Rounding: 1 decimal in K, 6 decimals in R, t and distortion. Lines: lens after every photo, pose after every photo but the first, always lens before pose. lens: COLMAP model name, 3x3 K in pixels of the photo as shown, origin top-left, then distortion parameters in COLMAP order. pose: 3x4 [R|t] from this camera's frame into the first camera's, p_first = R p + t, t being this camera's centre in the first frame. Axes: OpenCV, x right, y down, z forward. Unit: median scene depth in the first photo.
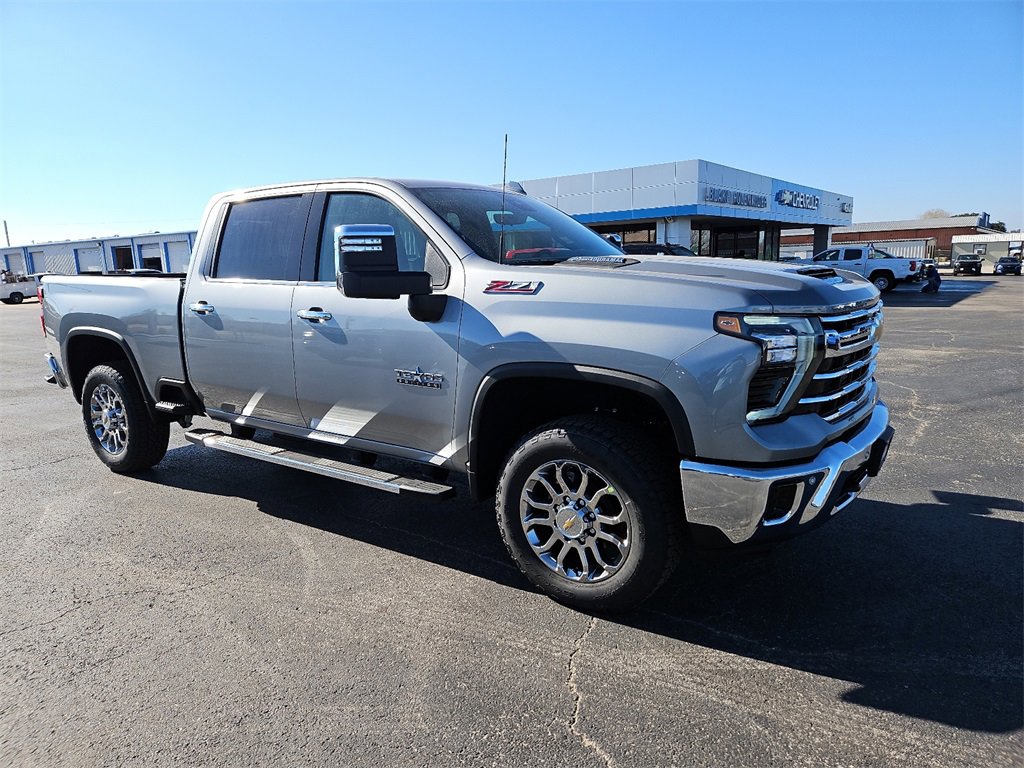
lens RADIAL K [[720.8, 0, 510.0], [0, 720.8, 391.1], [0, 0, 1]] dist [0.058730, -0.035870]
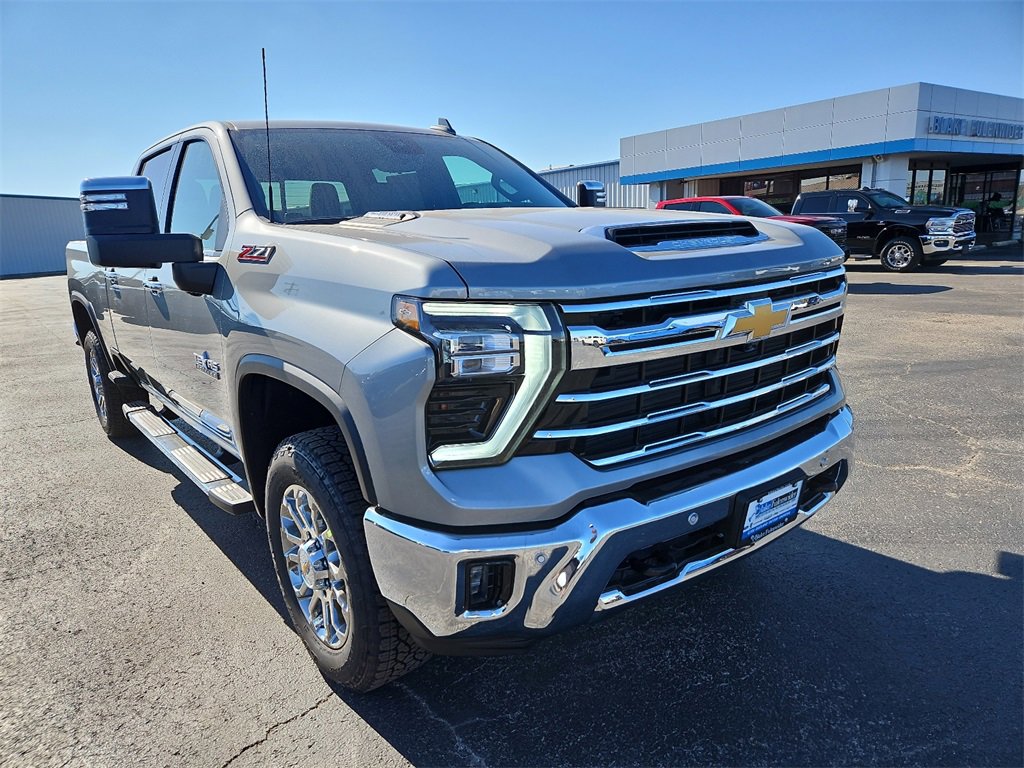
lens RADIAL K [[720.8, 0, 517.3], [0, 720.8, 392.2], [0, 0, 1]] dist [0.058730, -0.035870]
pose [[0.954285, 0.051204, -0.294479, 0.509919], [-0.033317, 0.997300, 0.065446, -0.058499], [0.297035, -0.052643, 0.953414, 0.345458]]
